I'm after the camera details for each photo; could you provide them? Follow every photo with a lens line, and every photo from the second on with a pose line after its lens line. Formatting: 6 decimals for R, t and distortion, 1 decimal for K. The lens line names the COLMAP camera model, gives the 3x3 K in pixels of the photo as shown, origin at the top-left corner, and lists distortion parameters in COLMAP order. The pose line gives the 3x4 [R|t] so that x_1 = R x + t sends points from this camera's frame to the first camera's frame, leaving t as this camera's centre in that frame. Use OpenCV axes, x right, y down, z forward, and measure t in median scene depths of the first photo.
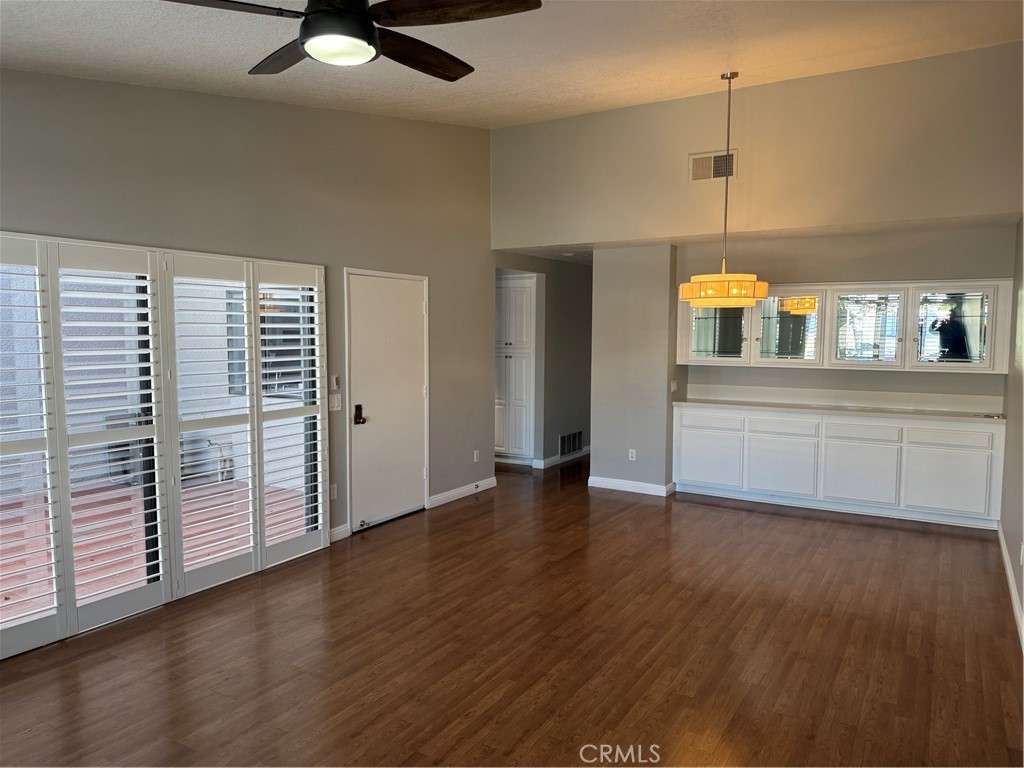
lens RADIAL K [[709.9, 0, 512.0], [0, 709.9, 384.0], [0, 0, 1]] dist [0.075441, -0.000011]
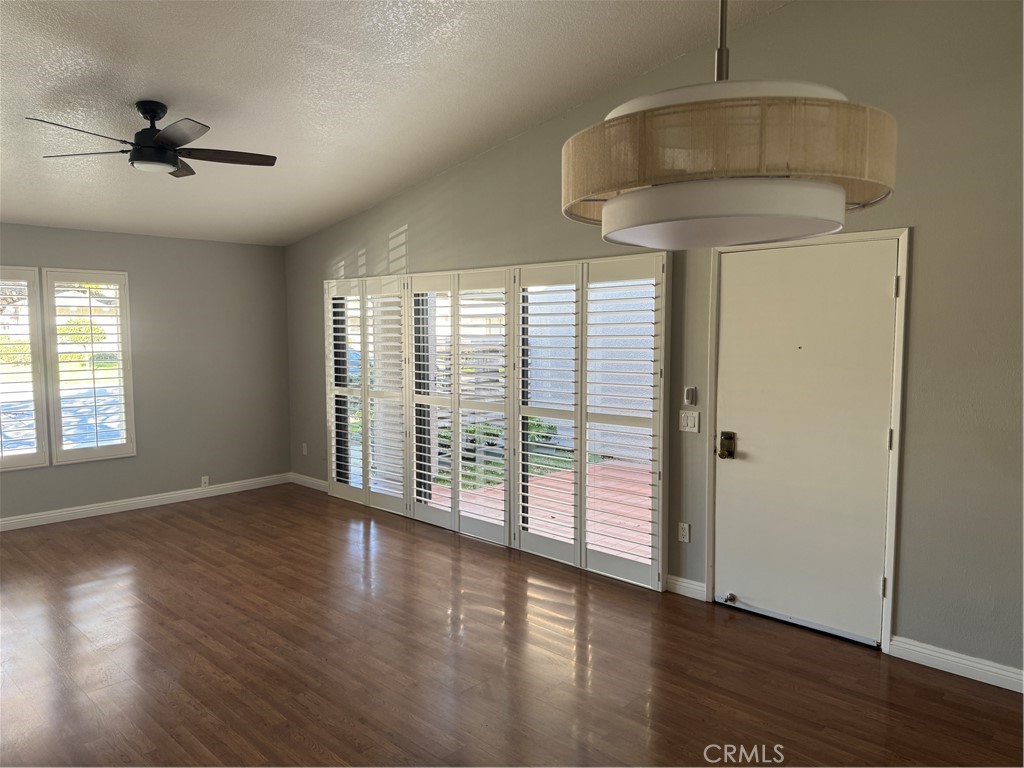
lens RADIAL K [[733.4, 0, 512.0], [0, 733.4, 384.0], [0, 0, 1]] dist [0.009700, 0.001472]
pose [[-0.229078, 0.069247, -0.970942, 0.675535], [-0.071117, 0.993610, 0.087643, -0.083717], [0.970807, 0.089128, -0.222690, 1.157248]]
